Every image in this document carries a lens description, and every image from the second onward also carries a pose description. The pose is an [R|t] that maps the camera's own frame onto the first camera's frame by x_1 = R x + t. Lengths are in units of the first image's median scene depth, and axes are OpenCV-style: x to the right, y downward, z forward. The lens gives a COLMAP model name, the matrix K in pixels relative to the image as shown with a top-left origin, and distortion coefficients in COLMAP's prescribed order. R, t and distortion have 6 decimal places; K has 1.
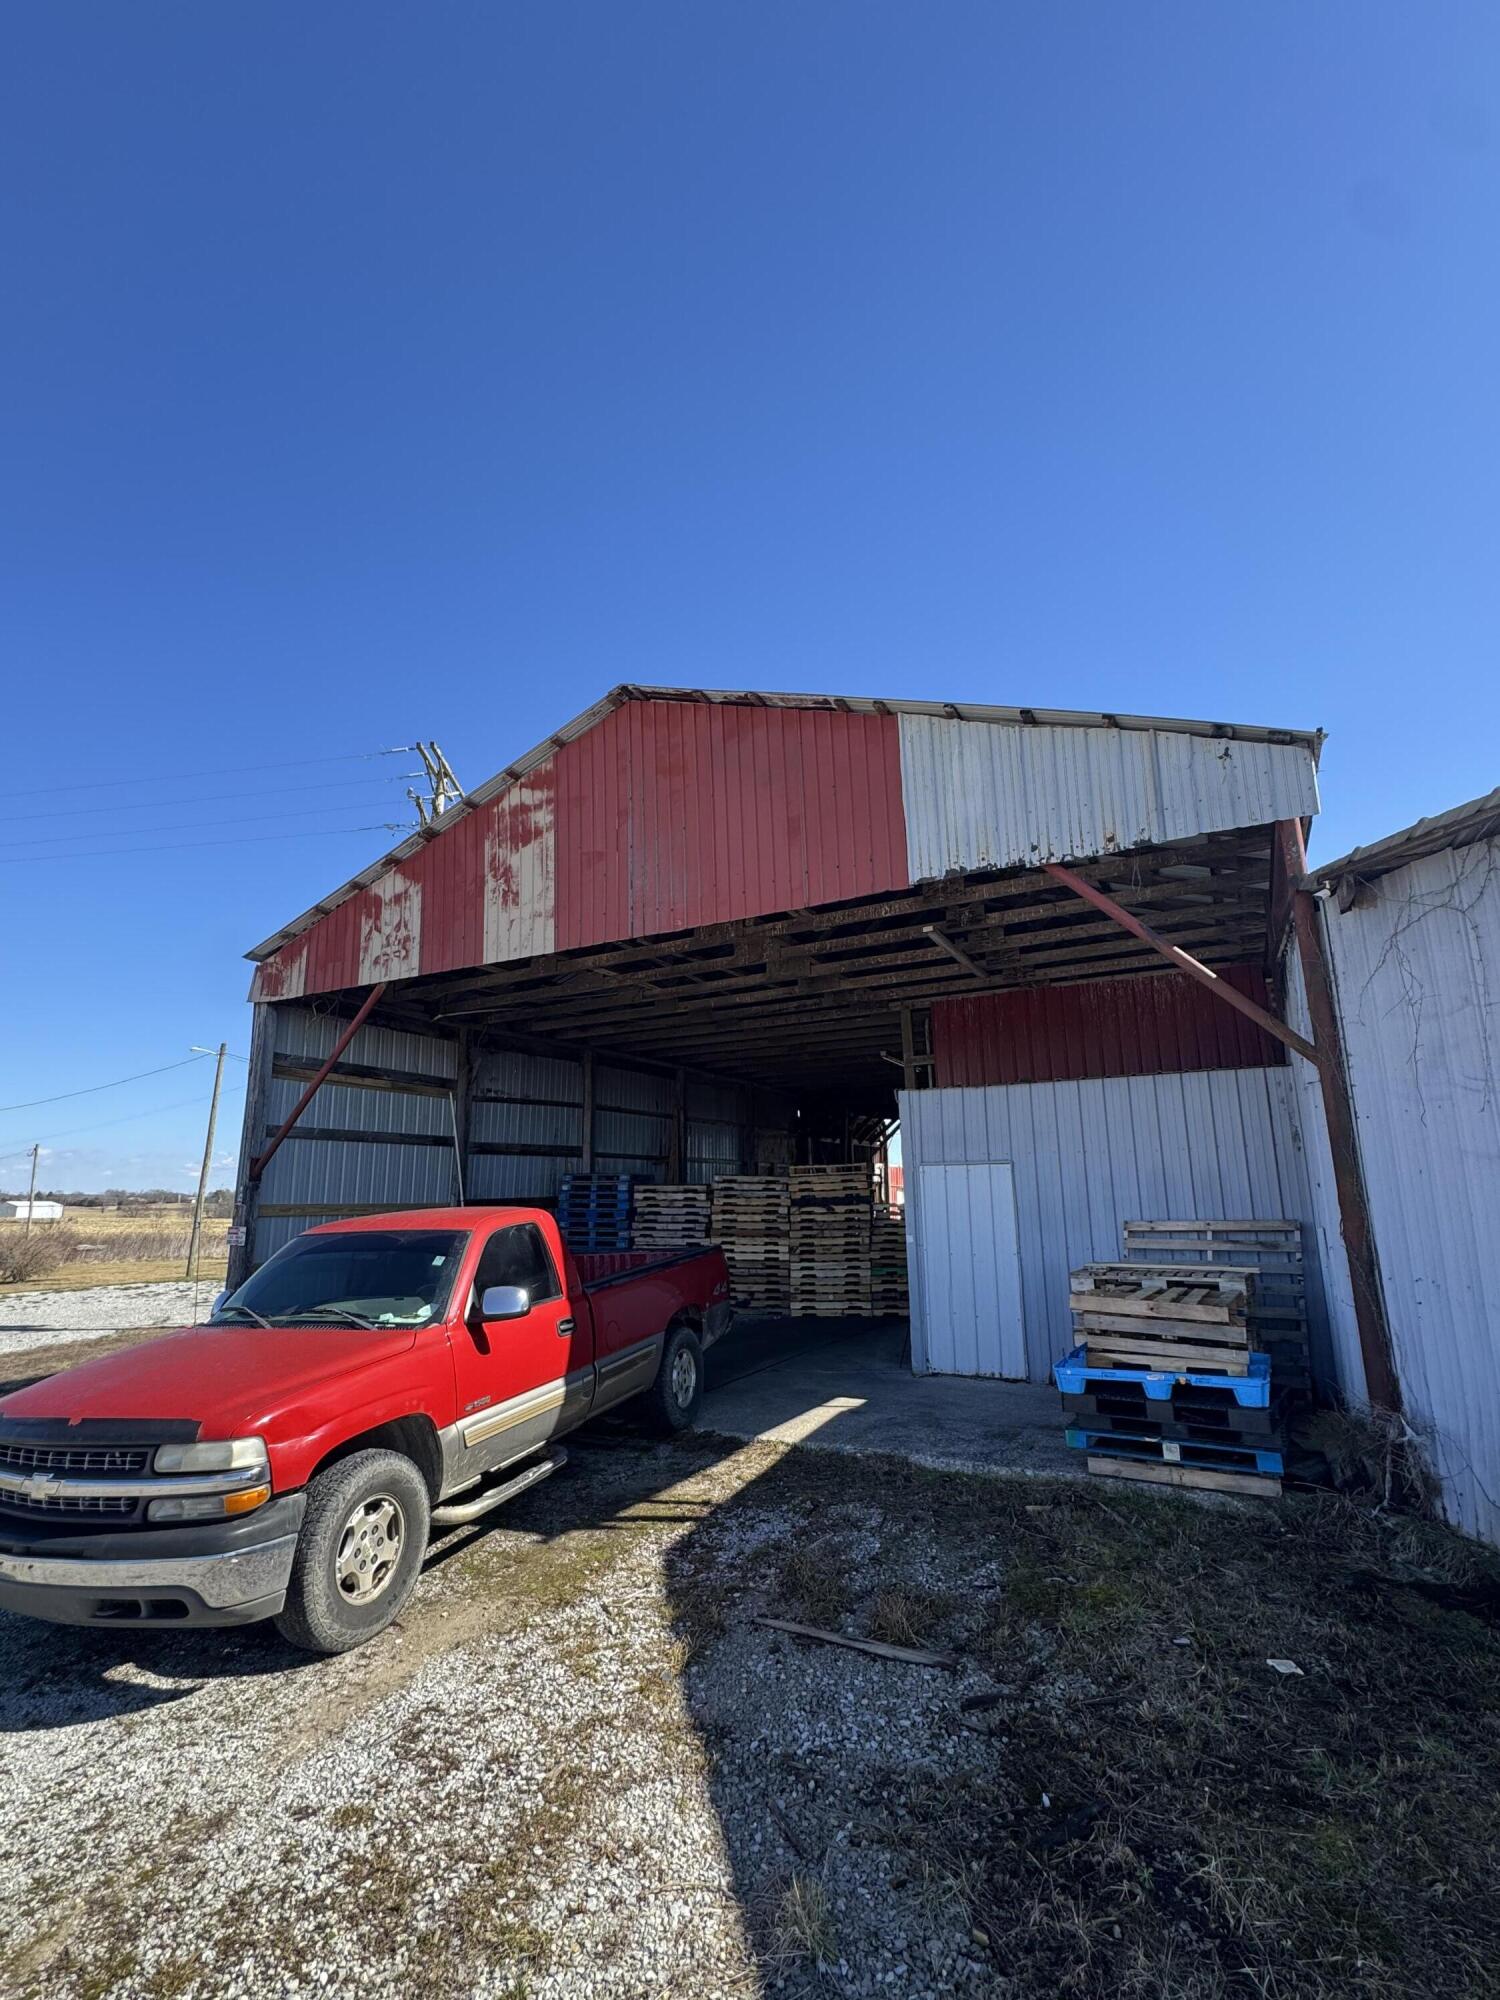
lens RADIAL K [[933.5, 0, 751.9], [0, 933.5, 1001.3], [0, 0, 1]] dist [-0.000846, -0.000201]
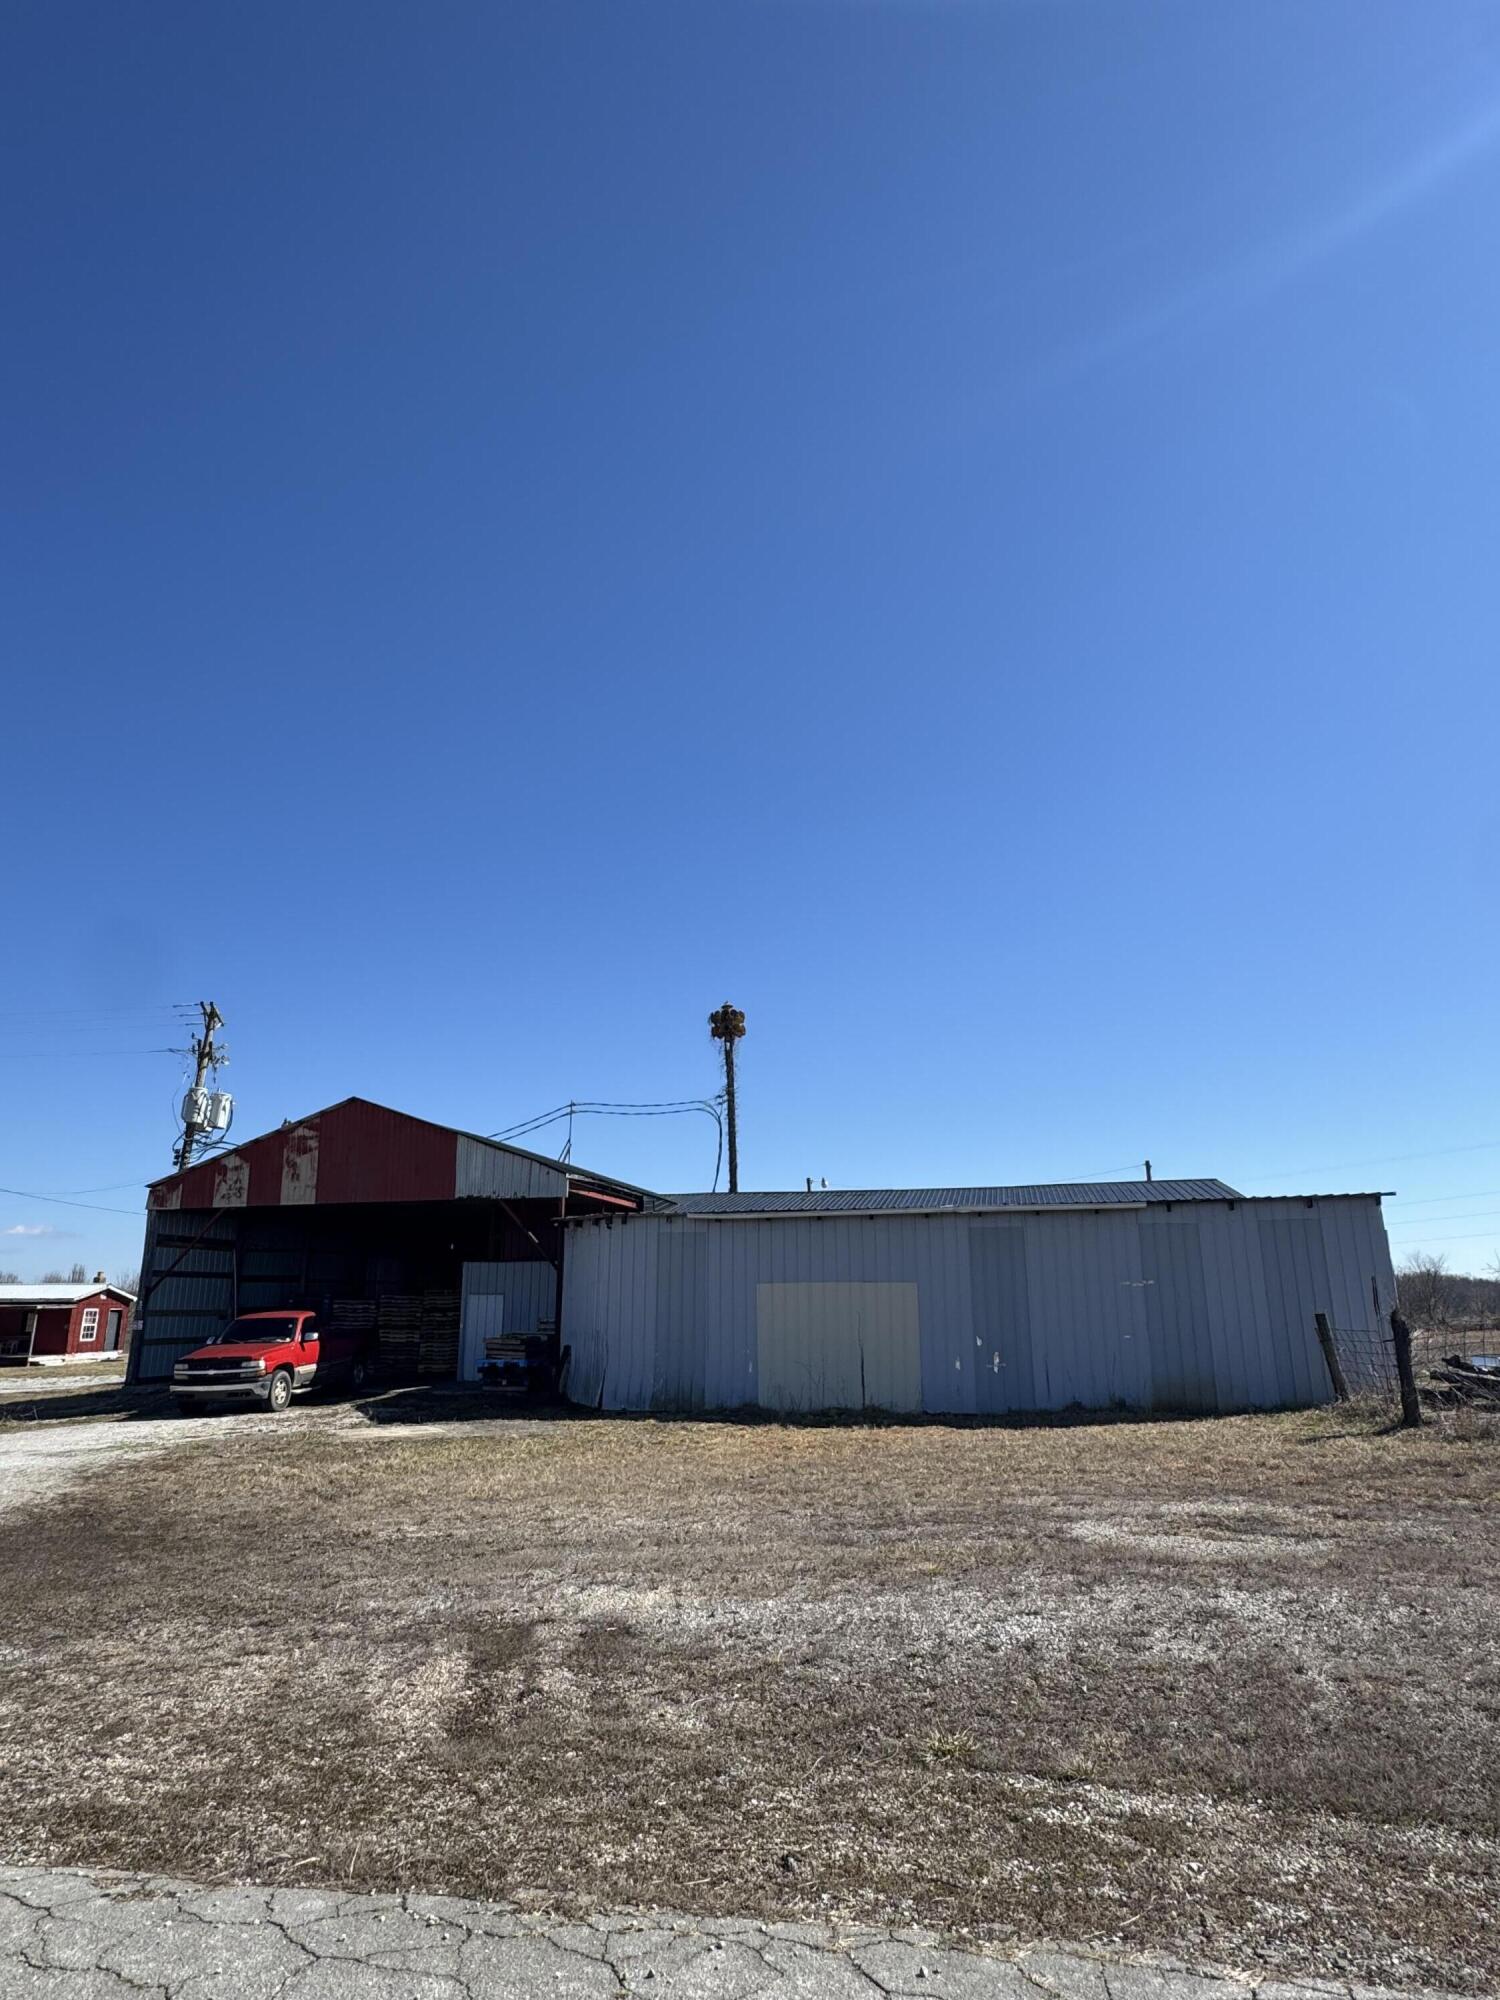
lens RADIAL K [[1109.8, 0, 747.7], [0, 1109.8, 1007.4], [0, 0, 1]] dist [-0.003066, 0.004395]
pose [[0.967234, 0.072396, 0.243346, 0.127488], [-0.058640, 0.996269, -0.063317, -0.419472], [-0.247022, 0.046973, 0.967871, -1.959351]]
